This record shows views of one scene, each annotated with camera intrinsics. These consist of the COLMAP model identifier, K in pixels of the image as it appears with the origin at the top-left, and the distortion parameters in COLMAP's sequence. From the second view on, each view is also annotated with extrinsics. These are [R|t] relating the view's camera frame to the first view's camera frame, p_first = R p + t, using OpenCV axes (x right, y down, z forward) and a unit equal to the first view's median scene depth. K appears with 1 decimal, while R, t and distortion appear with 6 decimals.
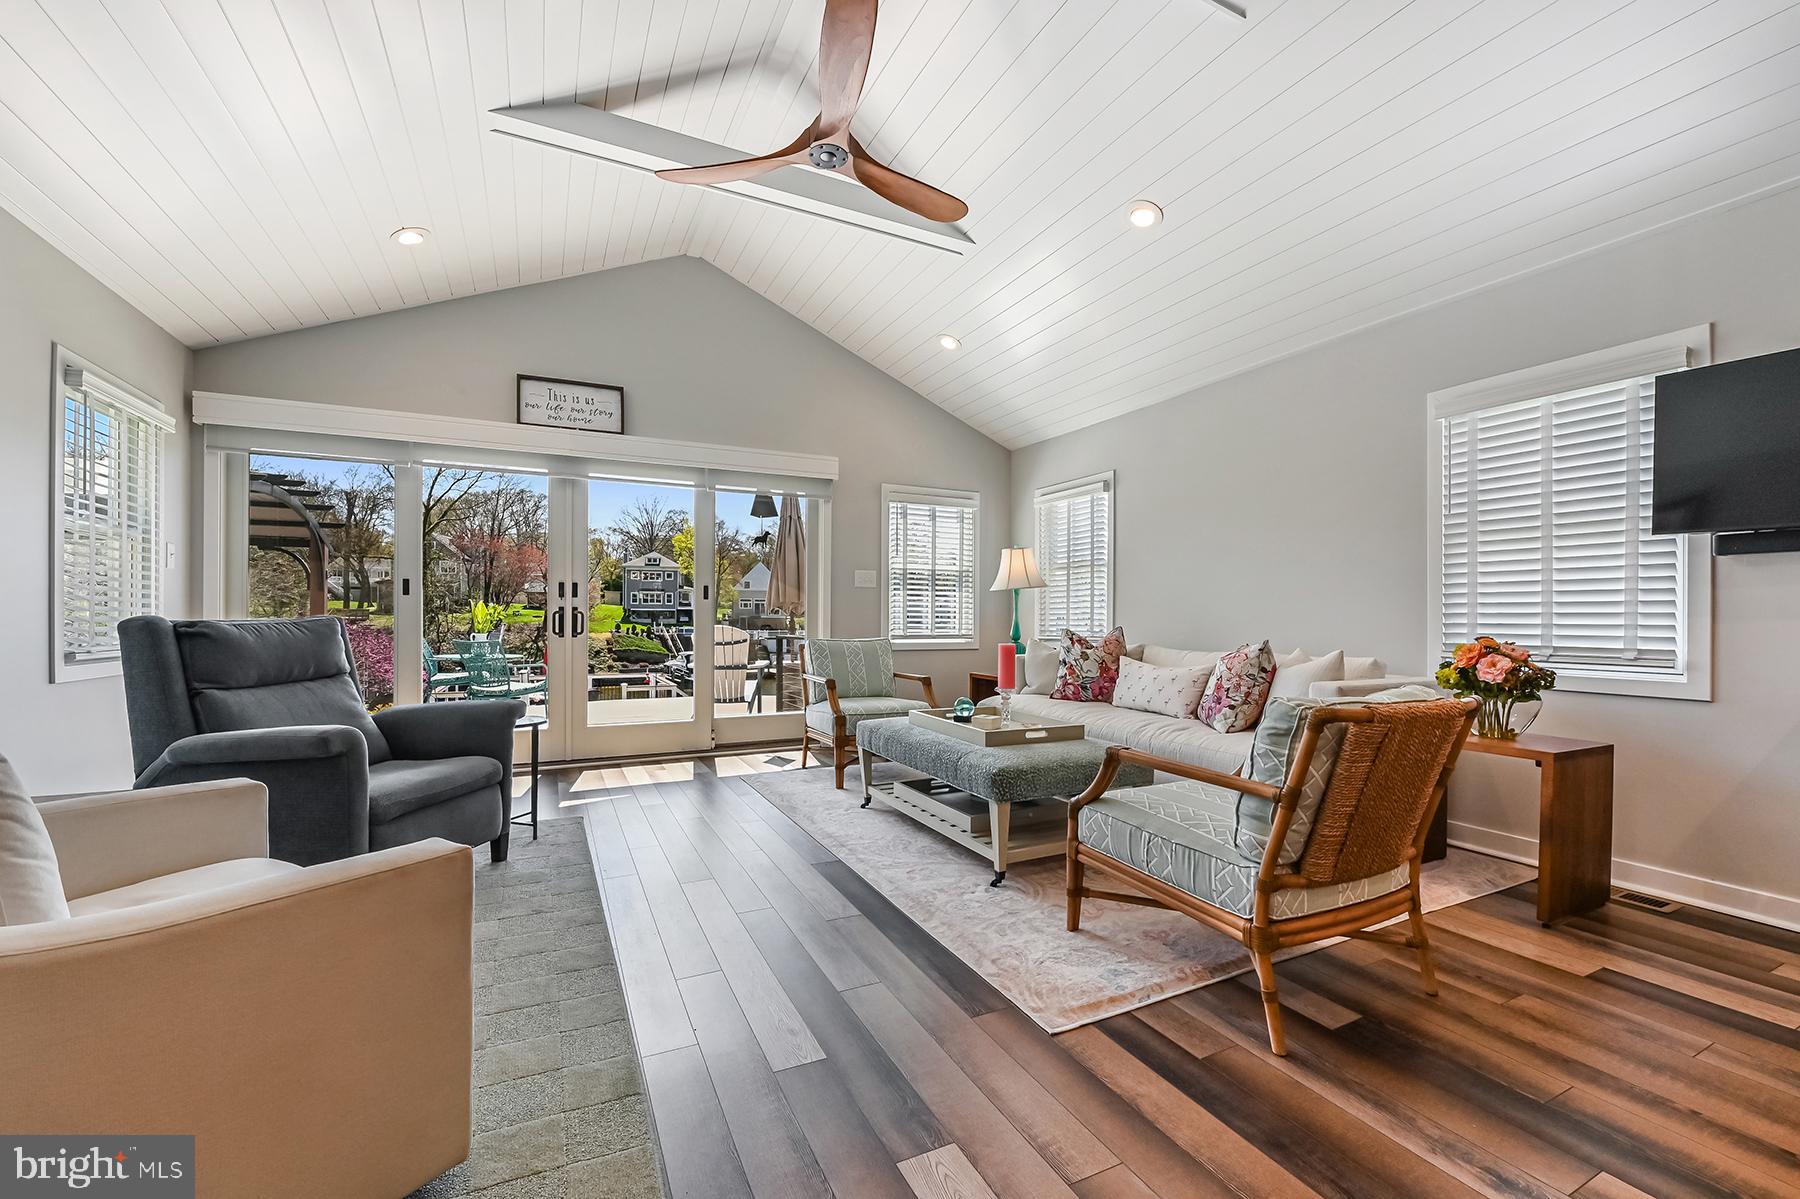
lens RADIAL K [[722.0, 0, 900.2], [0, 722.0, 627.7], [0, 0, 1]] dist [-0.004969, -0.002619]
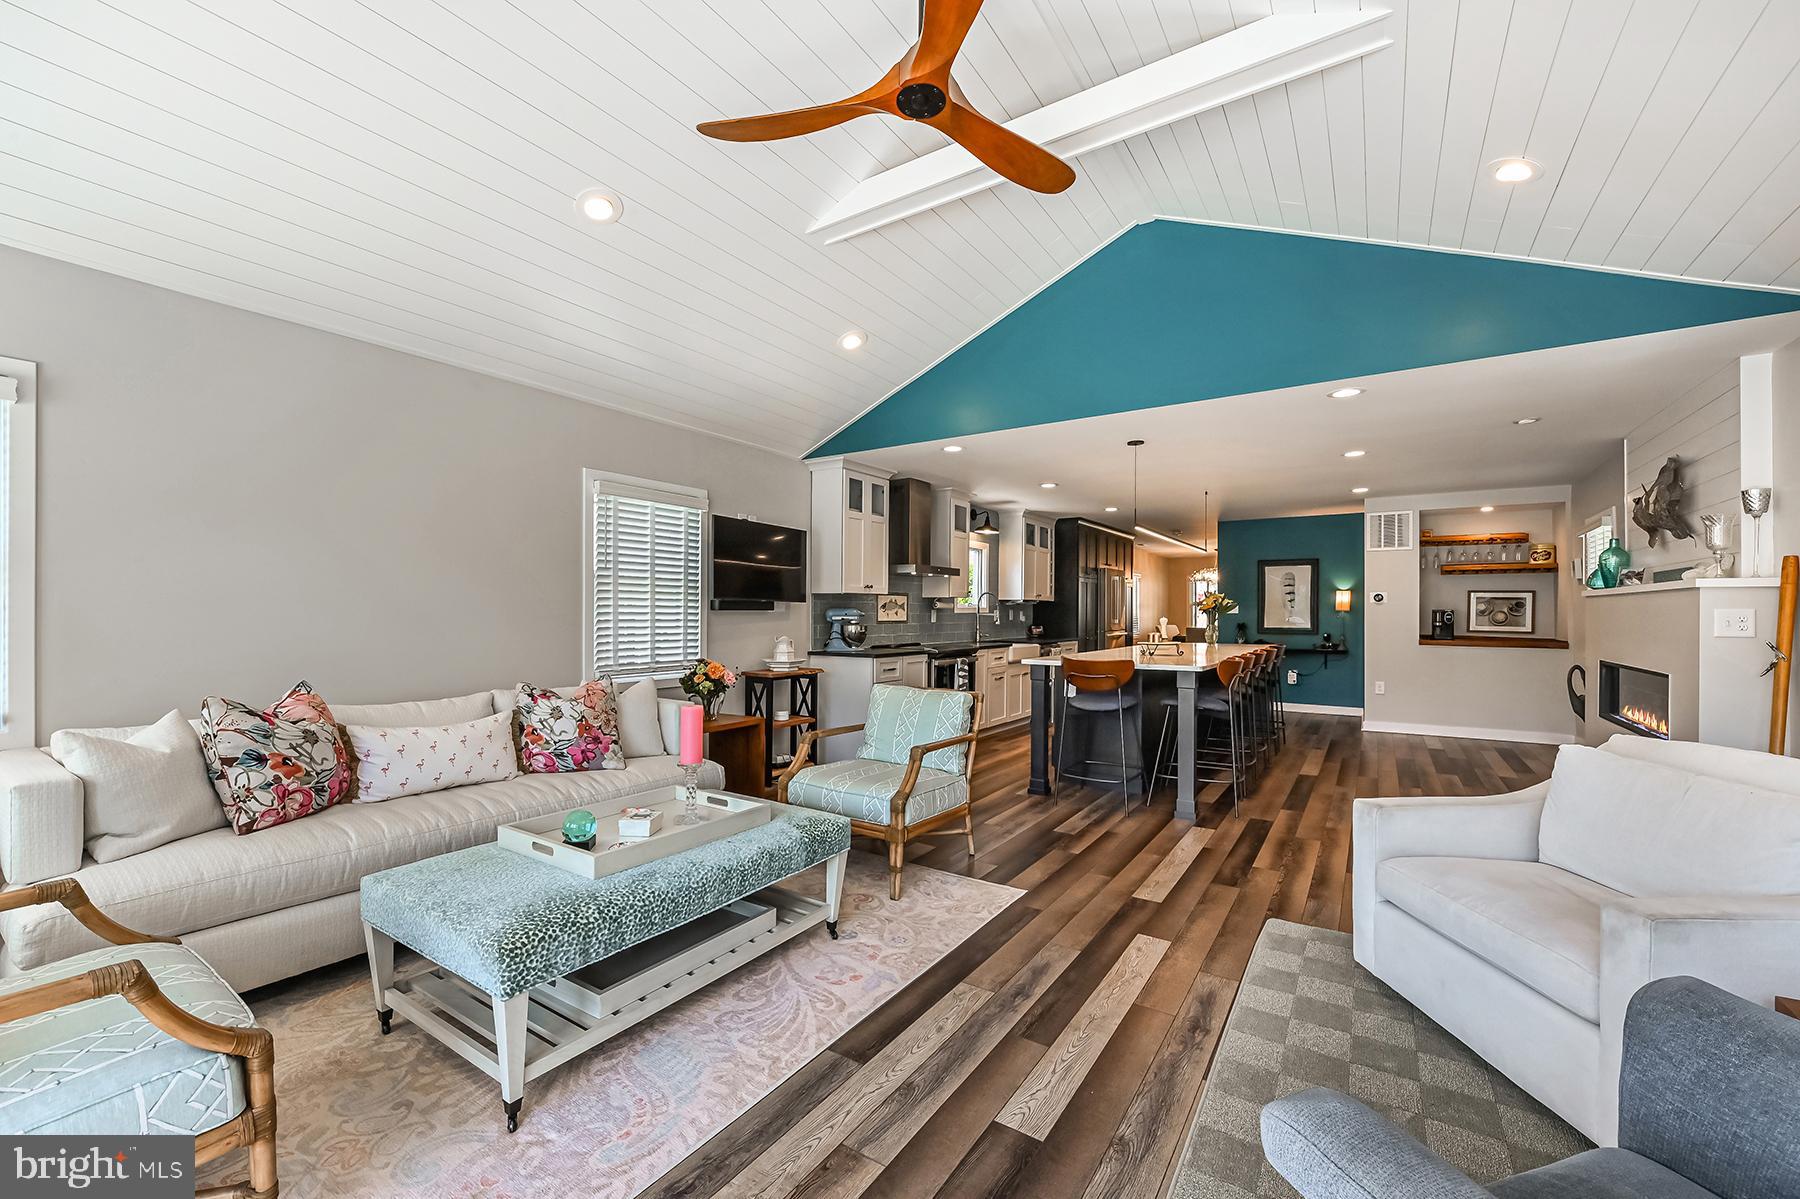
lens RADIAL K [[722.0, 0, 911.3], [0, 722.0, 611.6], [0, 0, 1]] dist [-0.004969, -0.002619]
pose [[-0.510171, -0.005949, 0.860052, -0.355850], [0.003913, 0.999950, 0.009237, -0.047177], [-0.860064, 0.008078, -0.510122, 0.645054]]
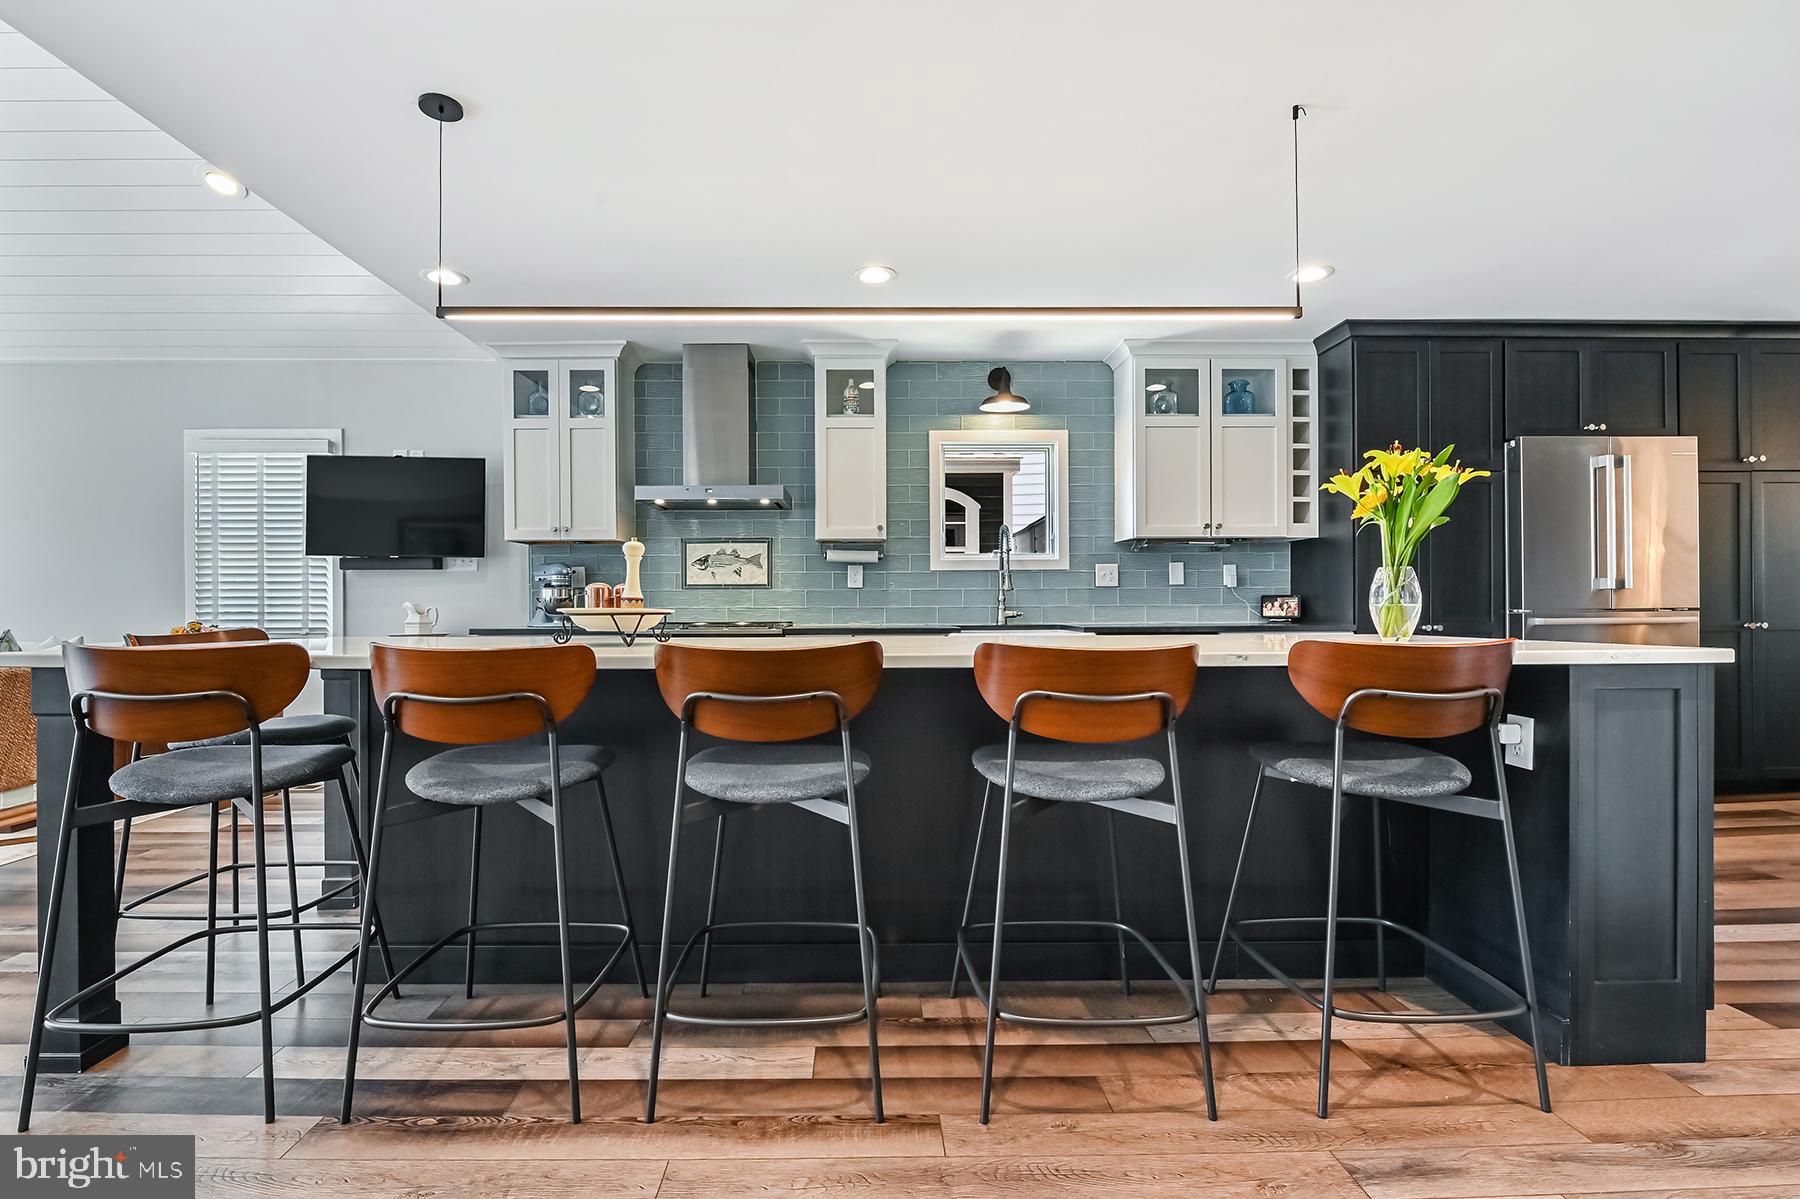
lens RADIAL K [[808.4, 0, 876.2], [0, 808.4, 607.2], [0, 0, 1]] dist [-0.007232, -0.000093]
pose [[0.432199, -0.005030, 0.901764, -0.004516], [0.017655, 0.999840, -0.002885, 0.005302], [-0.901605, 0.017167, 0.432219, -0.387142]]
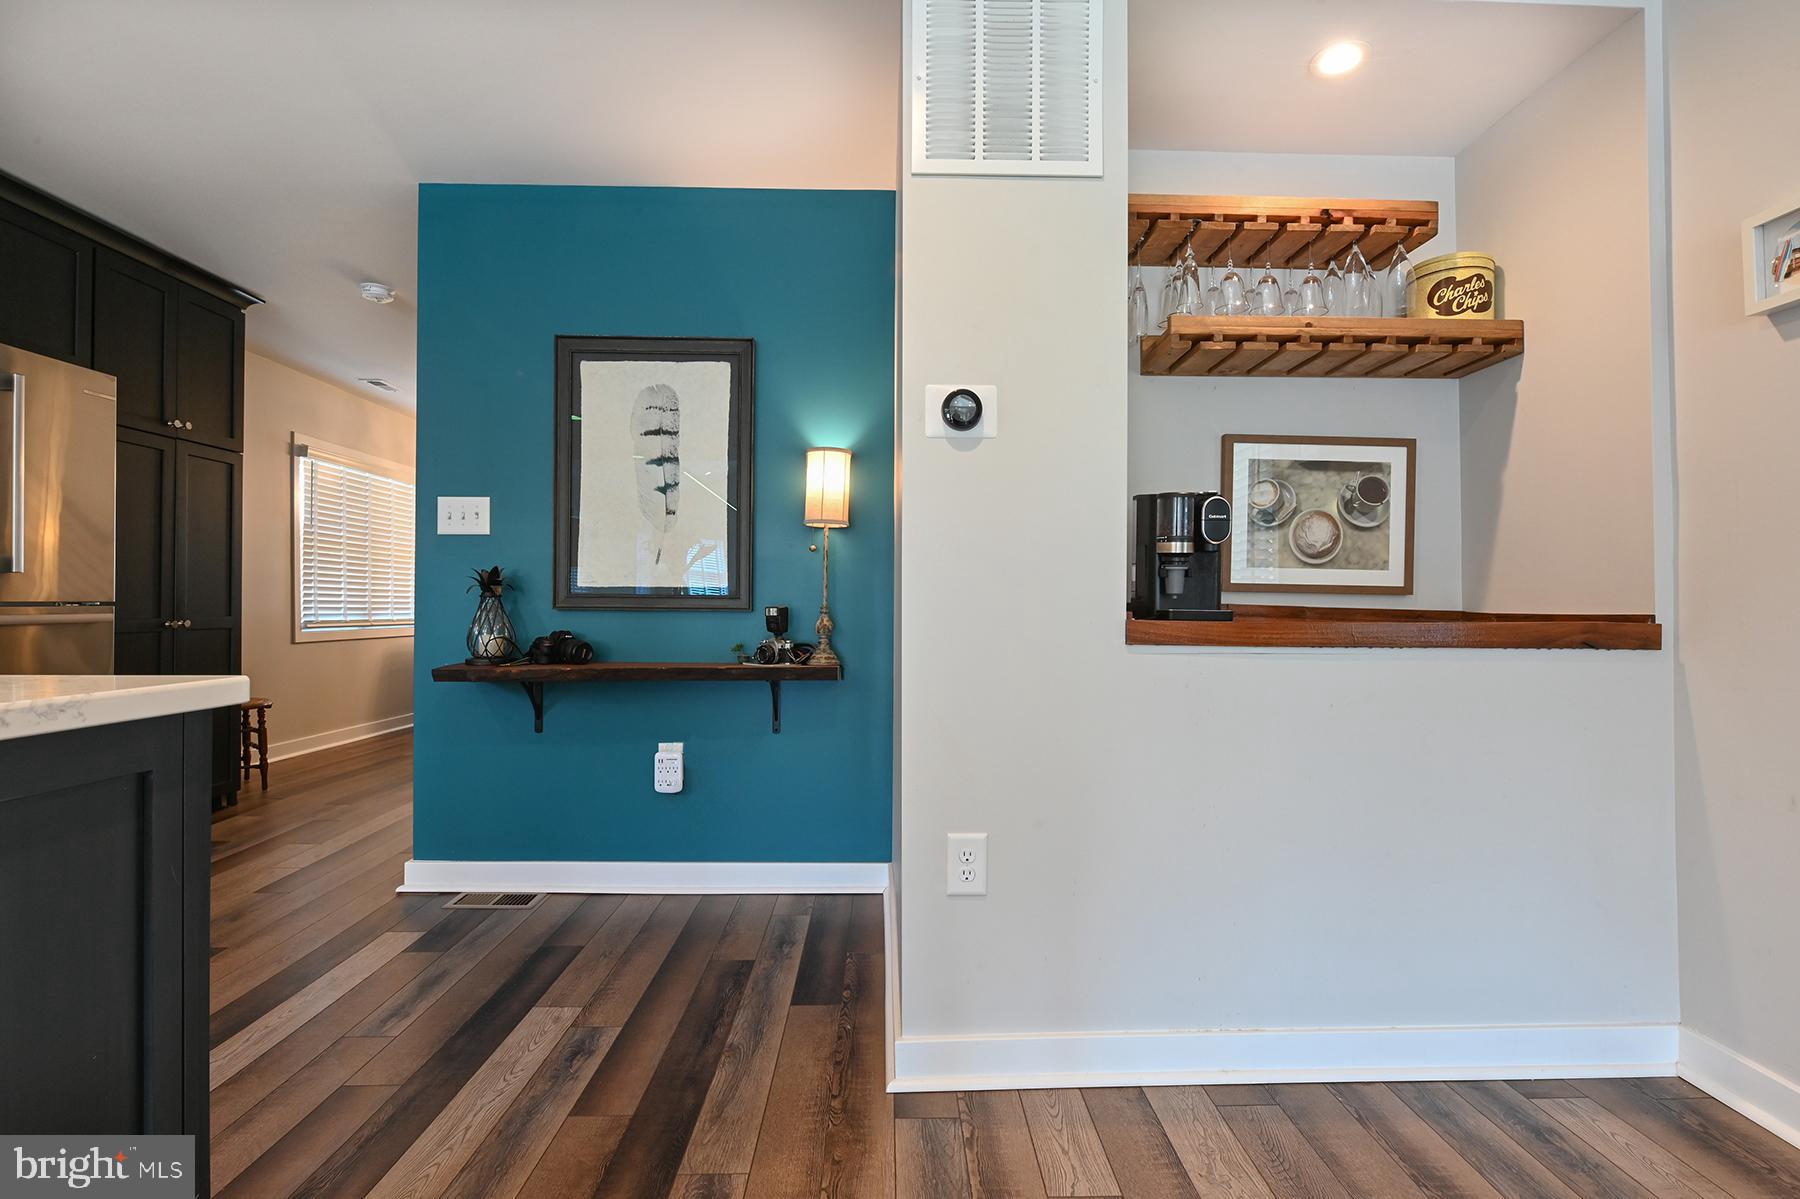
lens RADIAL K [[838.0, 0, 895.7], [0, 838.0, 598.3], [0, 0, 1]] dist [-0.005070, -0.000493]
pose [[-0.901492, -0.005869, 0.432755, 0.220086], [-0.003537, 0.999975, 0.006192, 0.008344], [-0.432781, 0.004052, -0.901490, -0.454376]]
